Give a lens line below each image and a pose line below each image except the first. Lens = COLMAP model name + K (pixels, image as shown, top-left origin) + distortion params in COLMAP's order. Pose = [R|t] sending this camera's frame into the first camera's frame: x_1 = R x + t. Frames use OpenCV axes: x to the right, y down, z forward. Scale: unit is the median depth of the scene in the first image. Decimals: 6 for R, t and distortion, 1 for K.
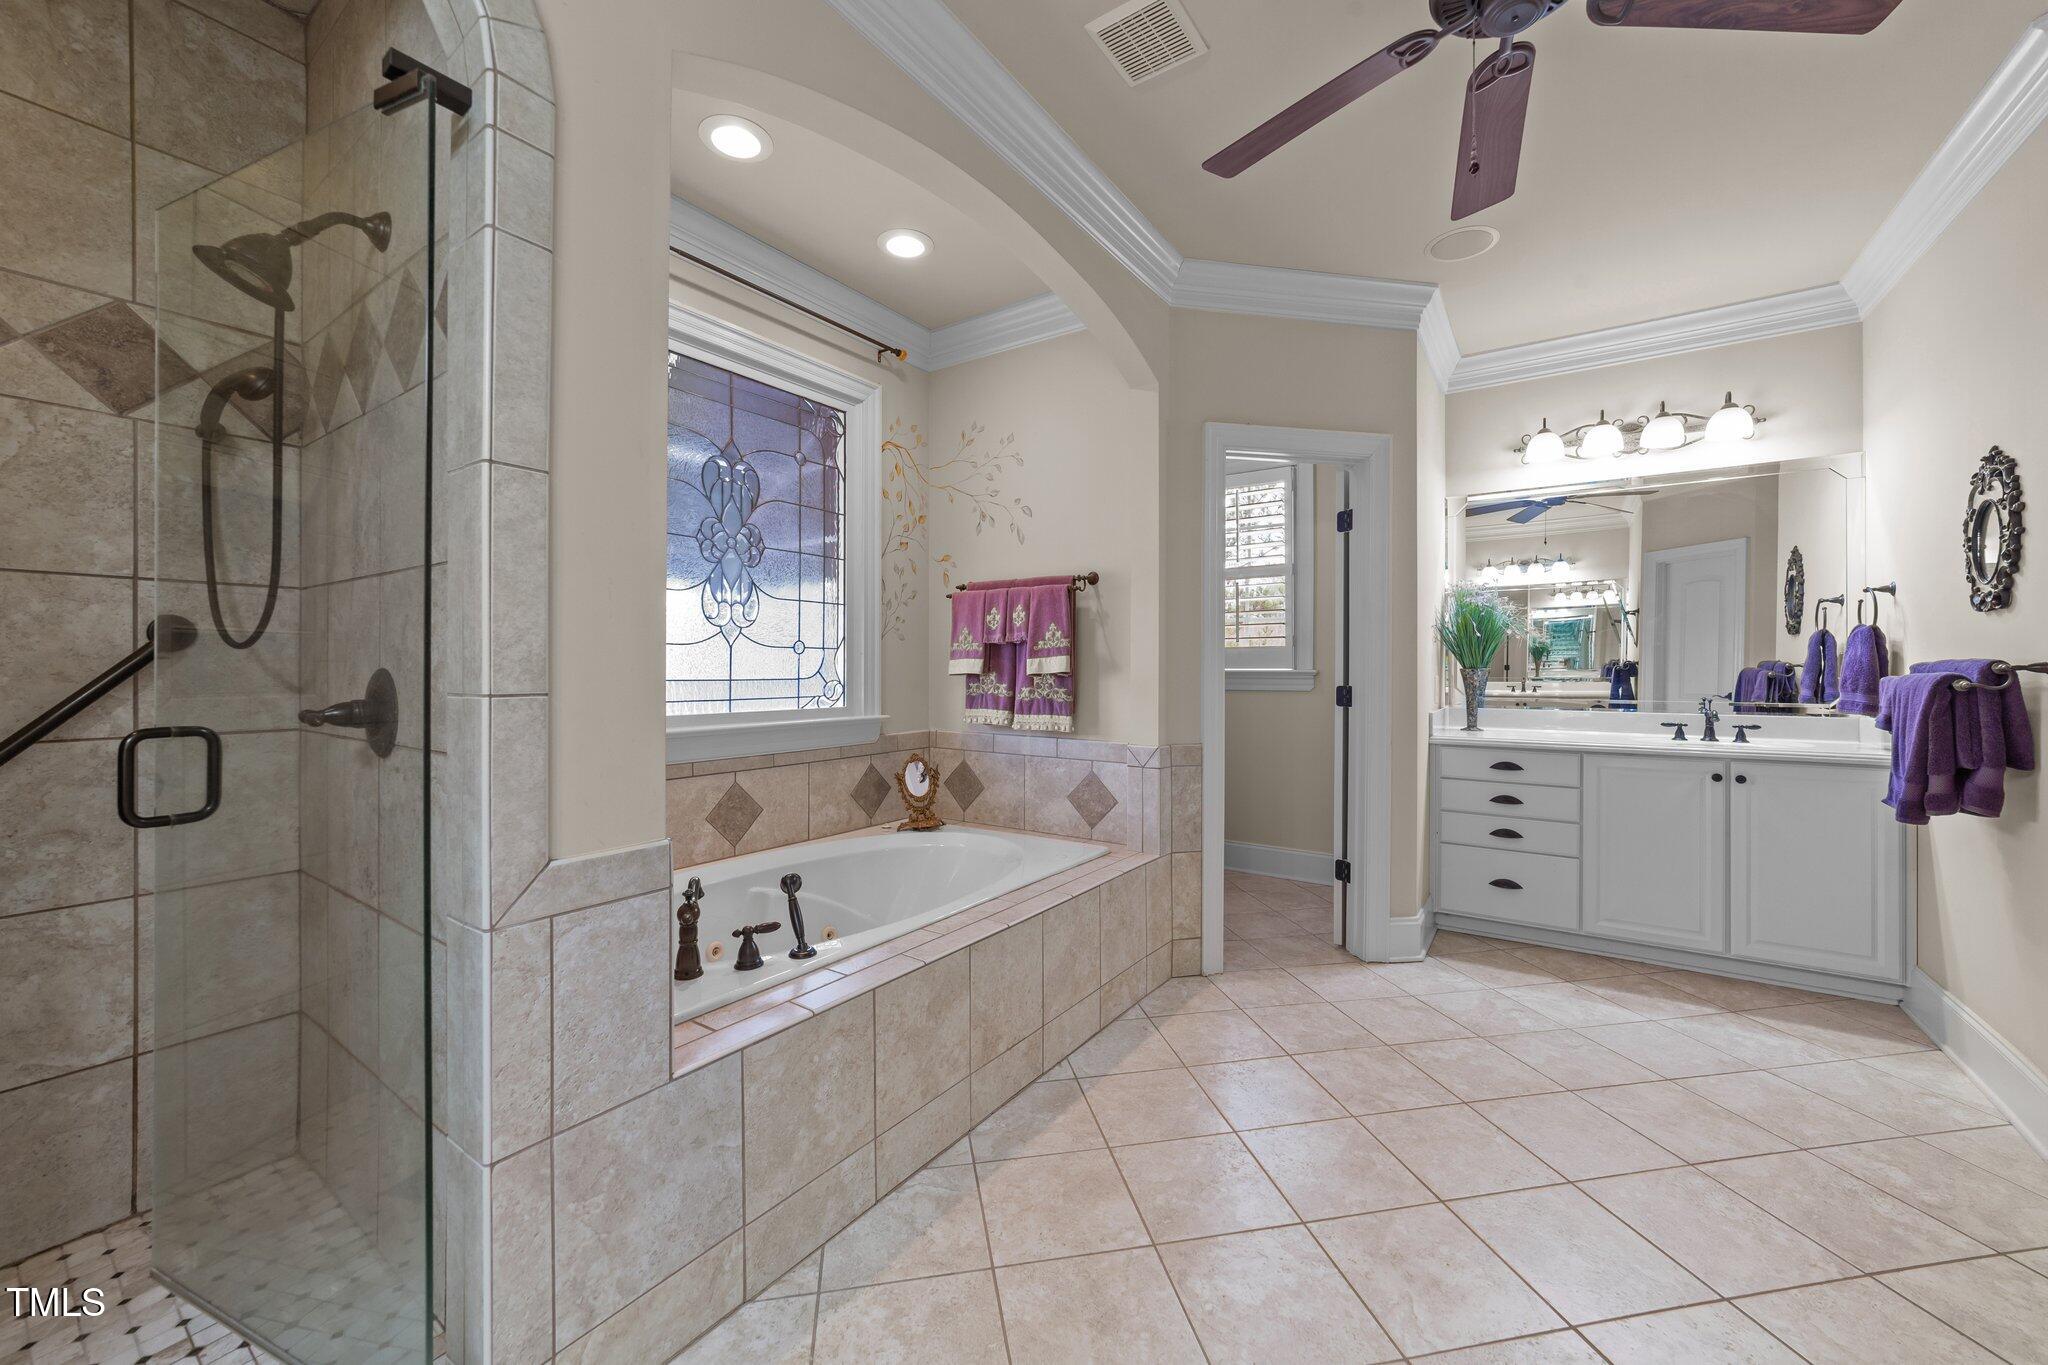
lens RADIAL K [[779.9, 0, 1026.5], [0, 779.9, 671.8], [0, 0, 1]] dist [-0.017016, 0.007610]
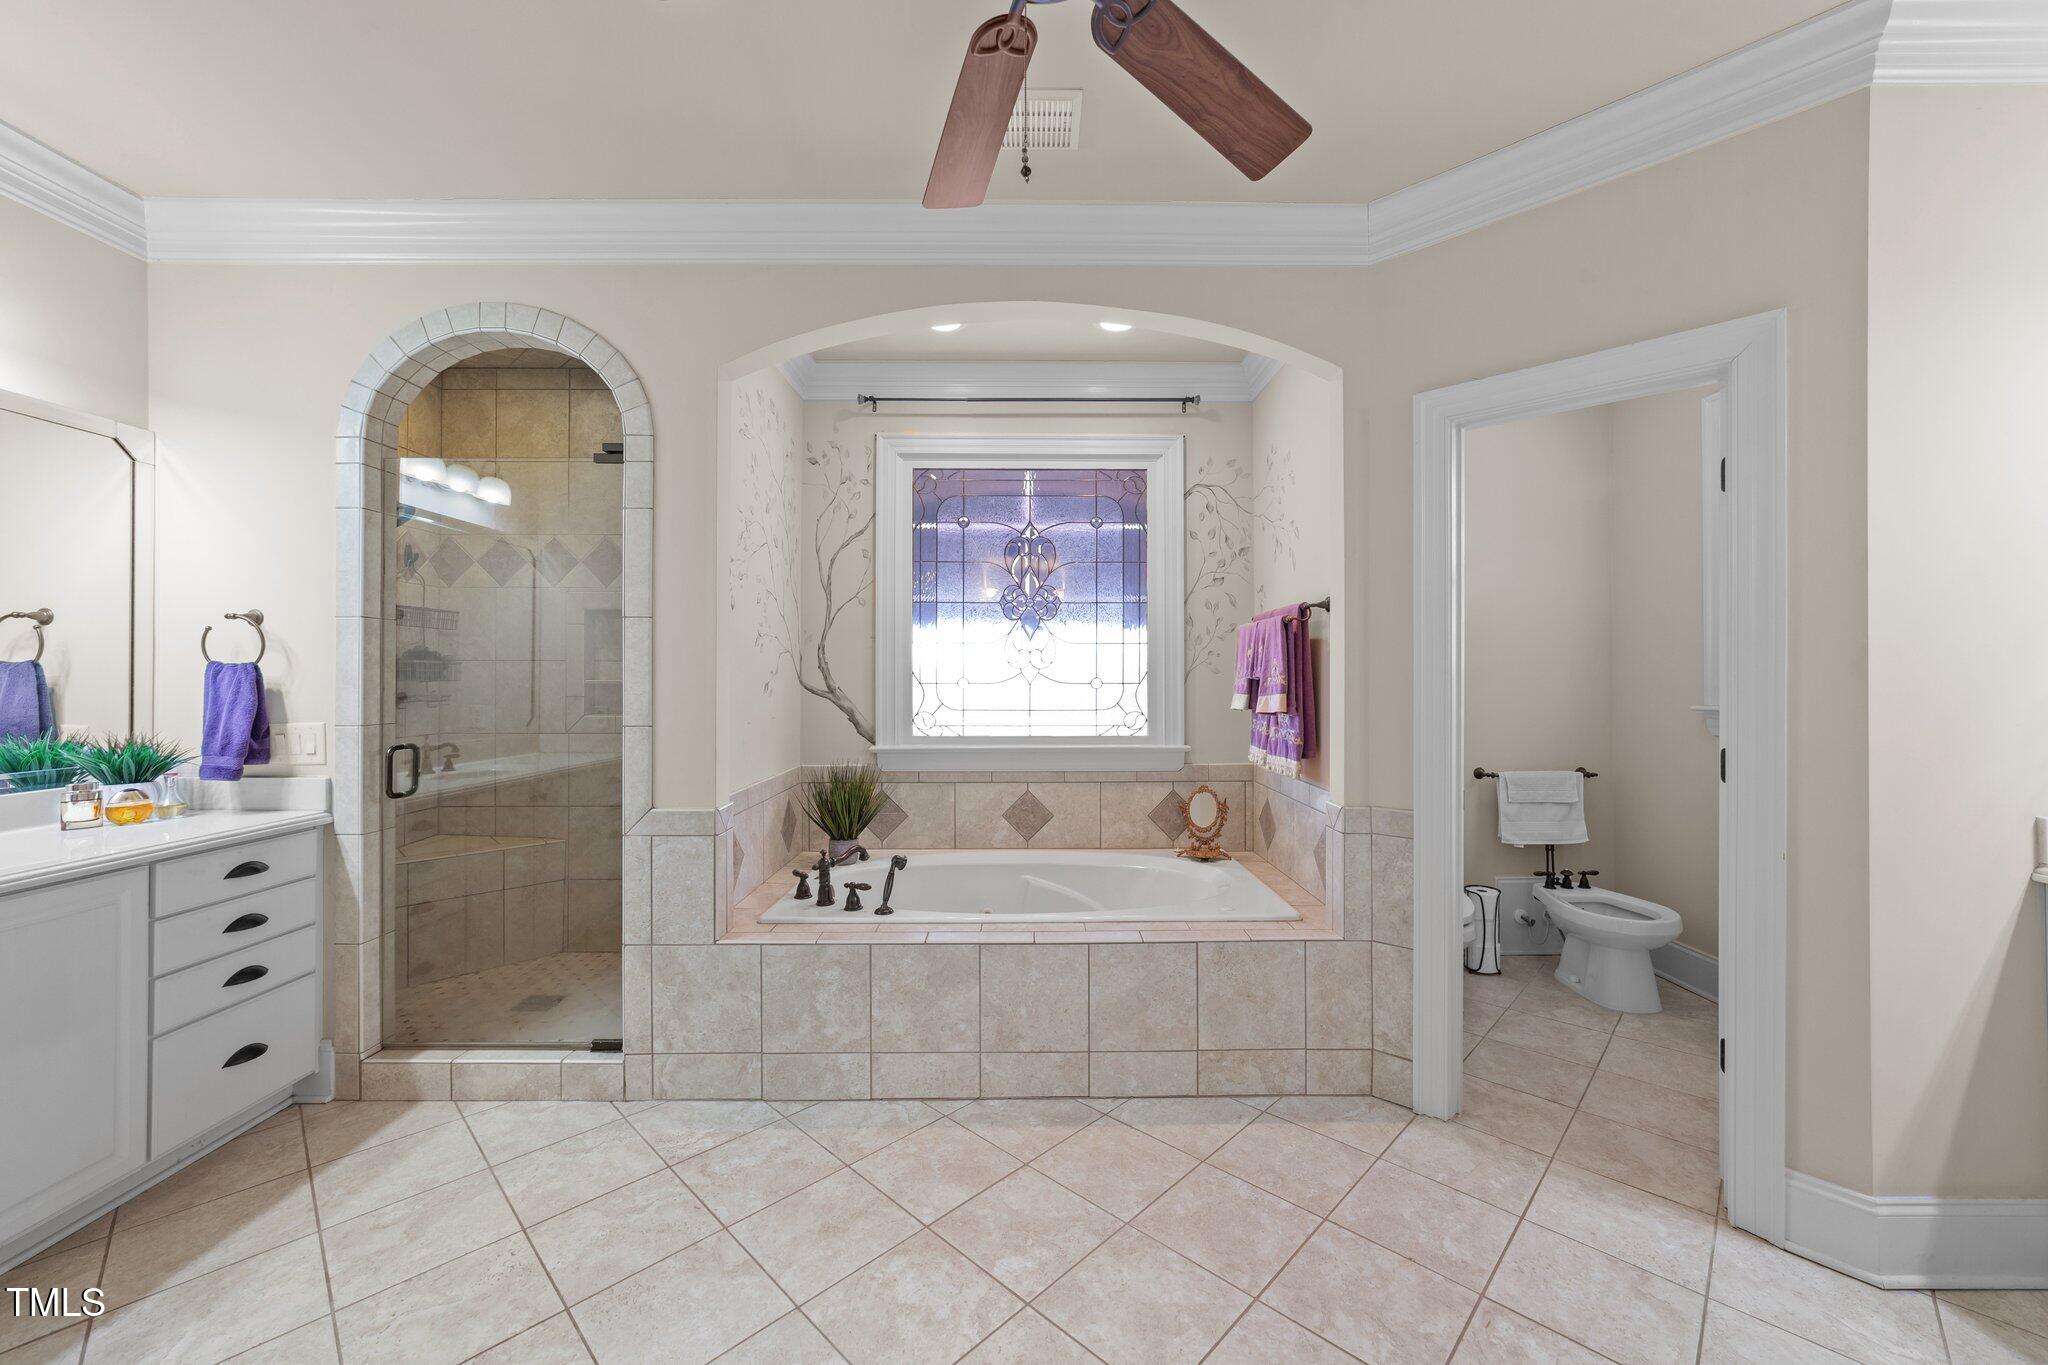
lens RADIAL K [[779.9, 0, 1026.5], [0, 779.9, 671.8], [0, 0, 1]] dist [-0.017016, 0.007610]
pose [[0.582001, -0.009381, -0.813134, 0.652025], [-0.000845, 0.999926, -0.012141, -0.036739], [0.813188, 0.007753, 0.581950, 0.244852]]
